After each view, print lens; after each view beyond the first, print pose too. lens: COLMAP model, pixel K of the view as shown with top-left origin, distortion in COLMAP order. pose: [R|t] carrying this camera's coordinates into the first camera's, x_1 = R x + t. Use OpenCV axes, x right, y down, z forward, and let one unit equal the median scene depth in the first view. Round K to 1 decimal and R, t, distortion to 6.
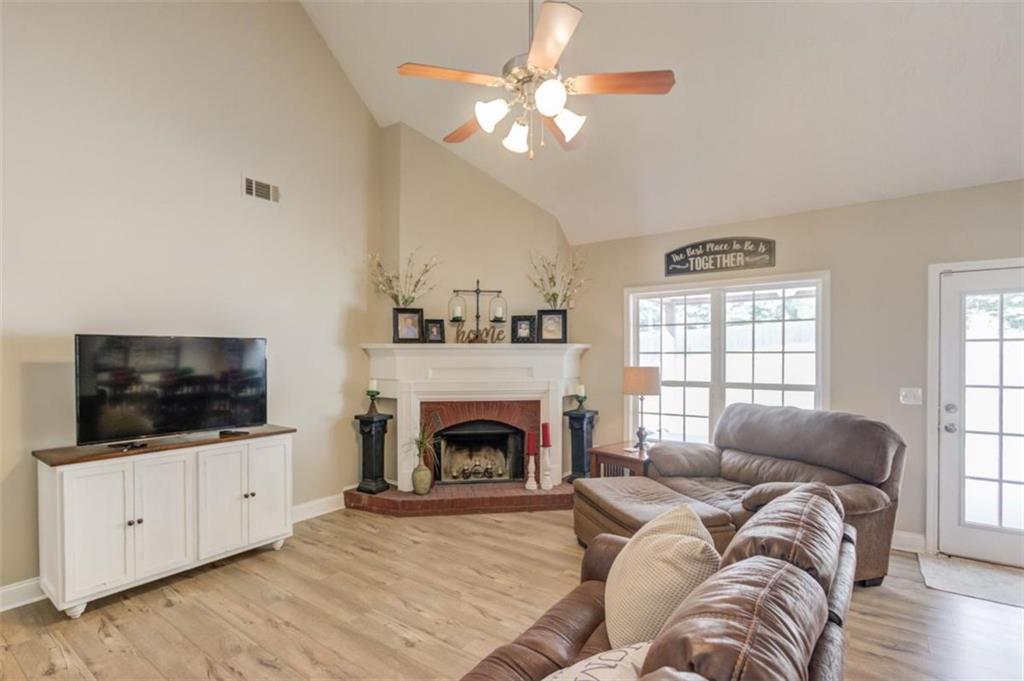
lens RADIAL K [[487.8, 0, 481.6], [0, 487.8, 357.2], [0, 0, 1]] dist [-0.011223, 0.007513]
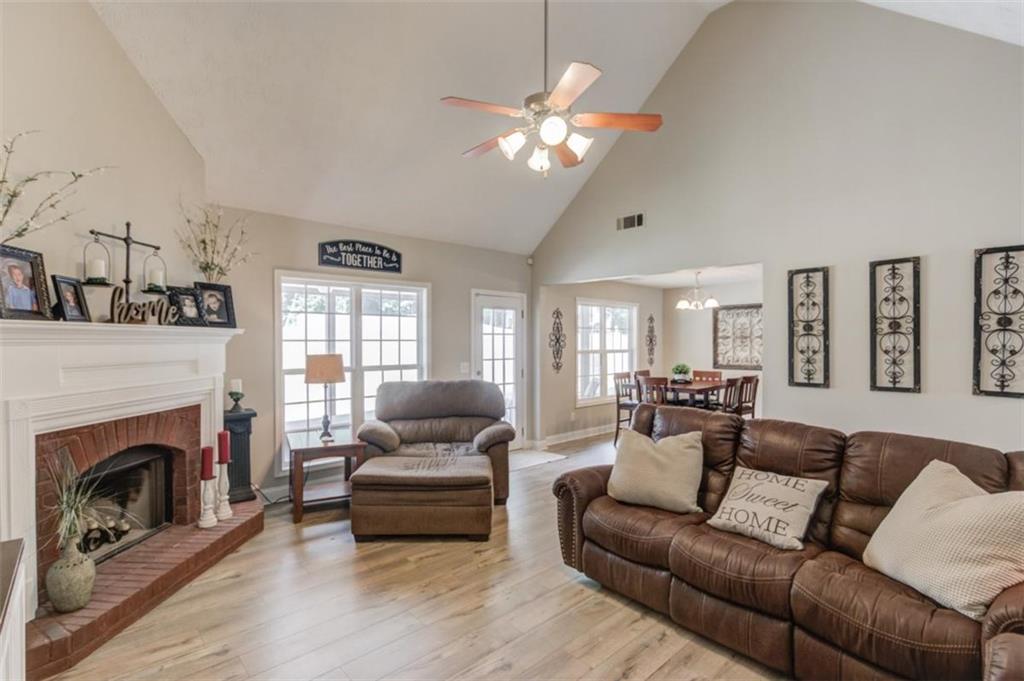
lens RADIAL K [[487.8, 0, 501.7], [0, 487.8, 335.7], [0, 0, 1]] dist [-0.011223, 0.007513]
pose [[0.188267, 0.012301, 0.982041, -0.537429], [0.005378, 0.999894, -0.013556, -0.003057], [-0.982103, 0.007833, 0.188181, 0.431826]]
